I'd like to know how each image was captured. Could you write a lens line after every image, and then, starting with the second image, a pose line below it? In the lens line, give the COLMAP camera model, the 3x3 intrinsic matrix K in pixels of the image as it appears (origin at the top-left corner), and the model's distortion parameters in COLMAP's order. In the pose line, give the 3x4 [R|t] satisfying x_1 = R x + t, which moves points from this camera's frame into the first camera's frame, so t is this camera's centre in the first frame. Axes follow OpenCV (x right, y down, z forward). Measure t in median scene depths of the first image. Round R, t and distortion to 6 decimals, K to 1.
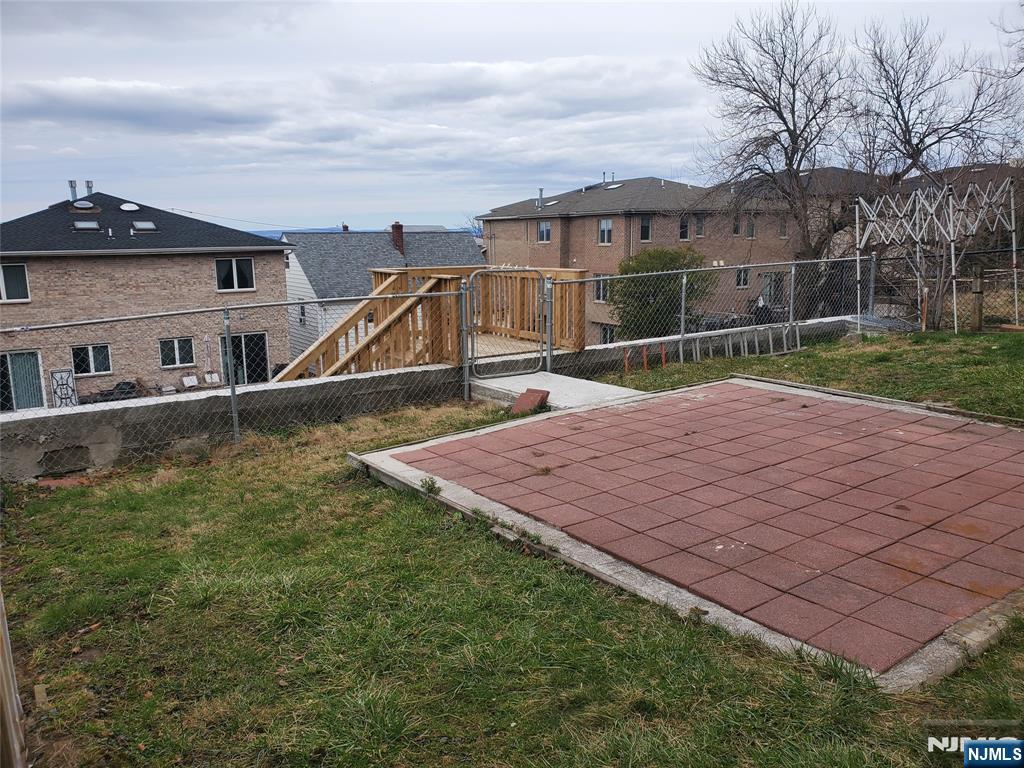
lens RADIAL K [[786.9, 0, 503.1], [0, 786.9, 390.8], [0, 0, 1]] dist [0.005372, -0.000649]
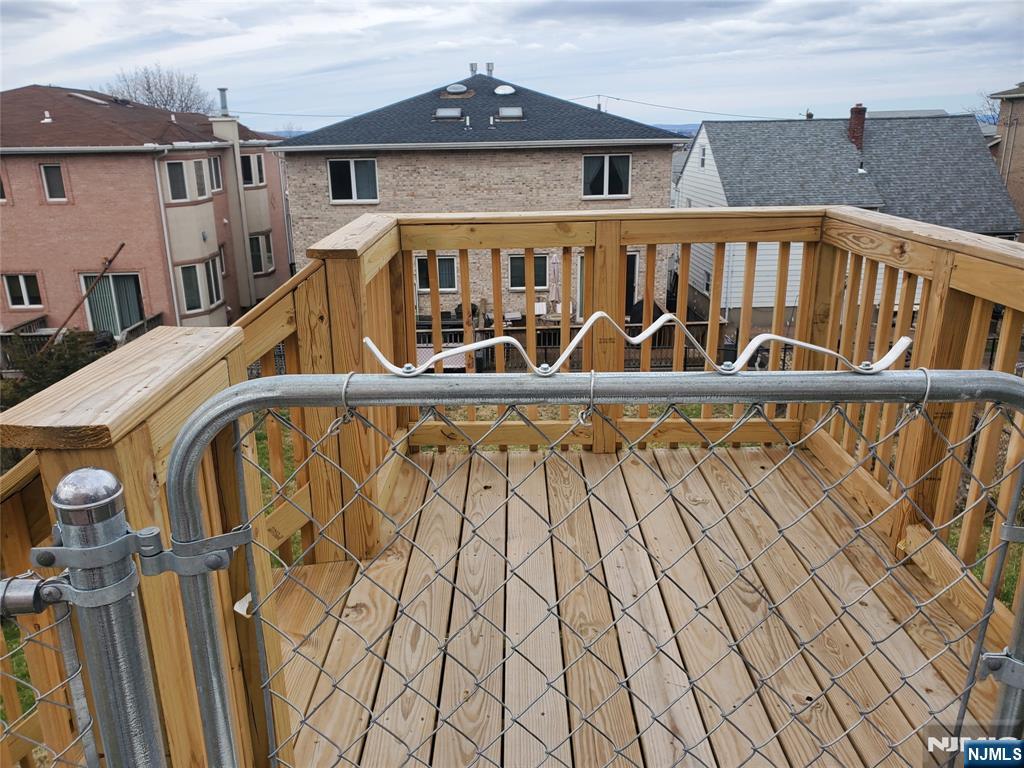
lens RADIAL K [[786.9, 0, 503.1], [0, 786.9, 388.5], [0, 0, 1]] dist [0.005372, -0.000649]
pose [[0.843060, 0.163265, -0.512440, 0.005535], [-0.098254, 0.983530, 0.151710, -0.052356], [0.528769, -0.077551, 0.845216, 0.290343]]
